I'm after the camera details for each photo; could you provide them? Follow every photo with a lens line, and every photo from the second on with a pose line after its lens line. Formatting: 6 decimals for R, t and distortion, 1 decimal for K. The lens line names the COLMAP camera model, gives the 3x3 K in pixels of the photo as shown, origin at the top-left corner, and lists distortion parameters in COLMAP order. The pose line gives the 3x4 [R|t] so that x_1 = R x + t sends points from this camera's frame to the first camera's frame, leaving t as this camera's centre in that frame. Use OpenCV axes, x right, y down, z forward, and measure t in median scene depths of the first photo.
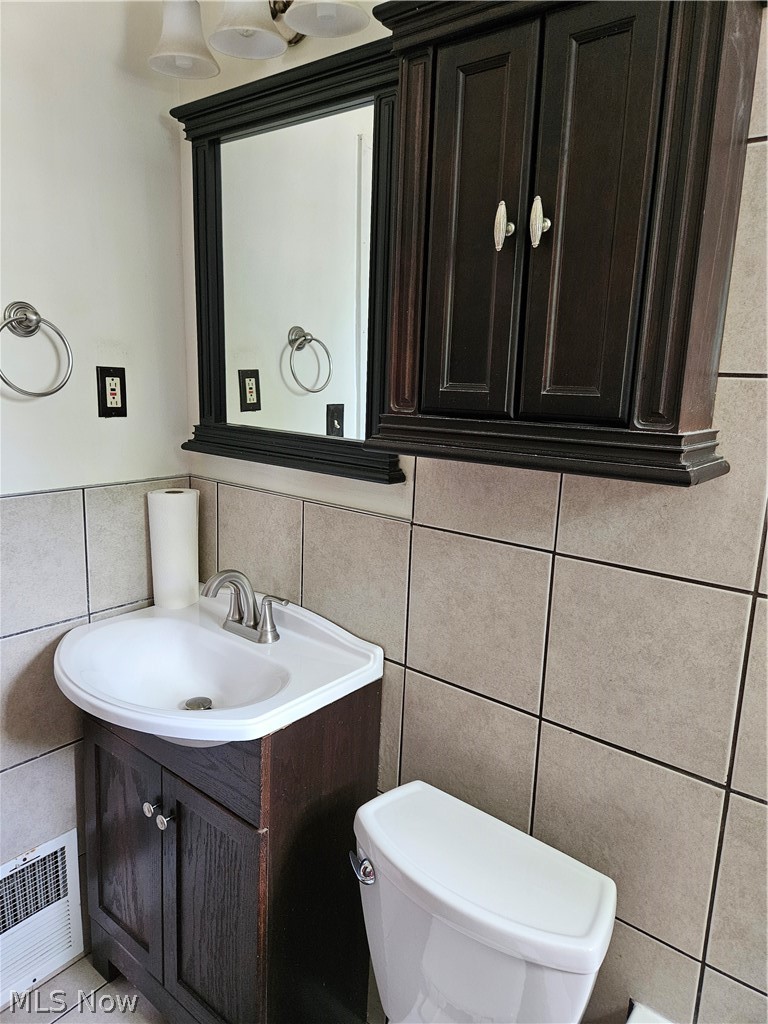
lens RADIAL K [[689.2, 0, 381.6], [0, 689.2, 505.1], [0, 0, 1]] dist [0.036643, -0.022635]
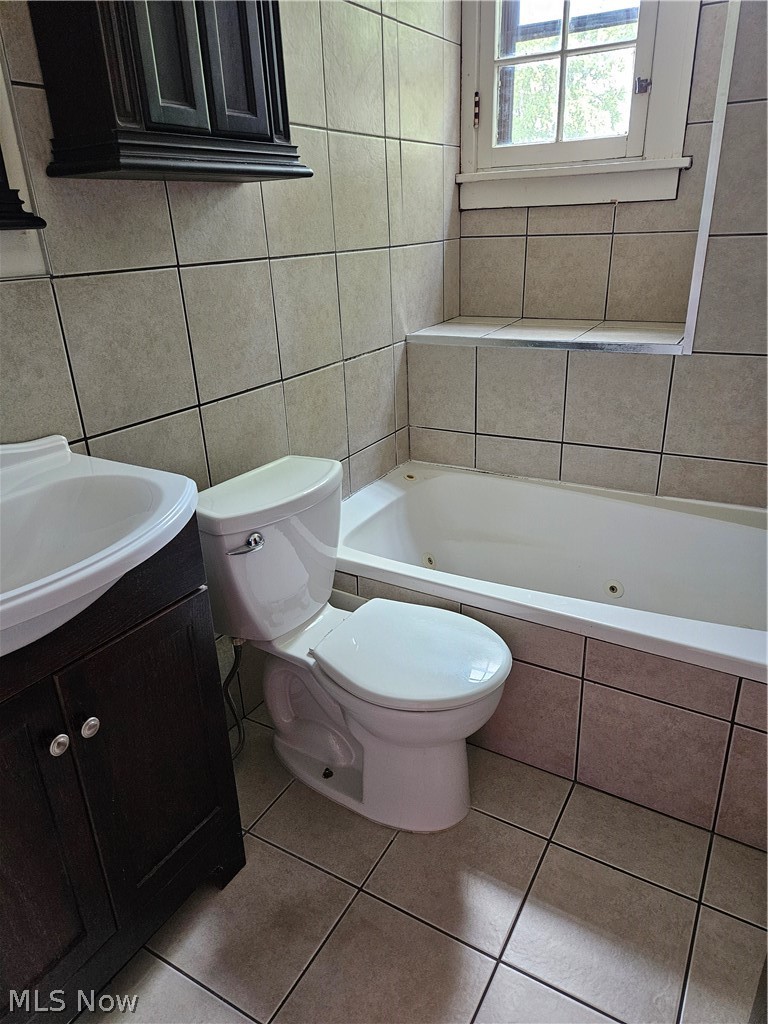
lens RADIAL K [[689.2, 0, 380.7], [0, 689.2, 513.0], [0, 0, 1]] dist [0.036643, -0.022635]
pose [[-0.148036, -0.411054, 0.899511, -1.073332], [0.214006, 0.874668, 0.434922, -0.007801], [-0.965550, 0.256885, -0.041514, 0.776710]]
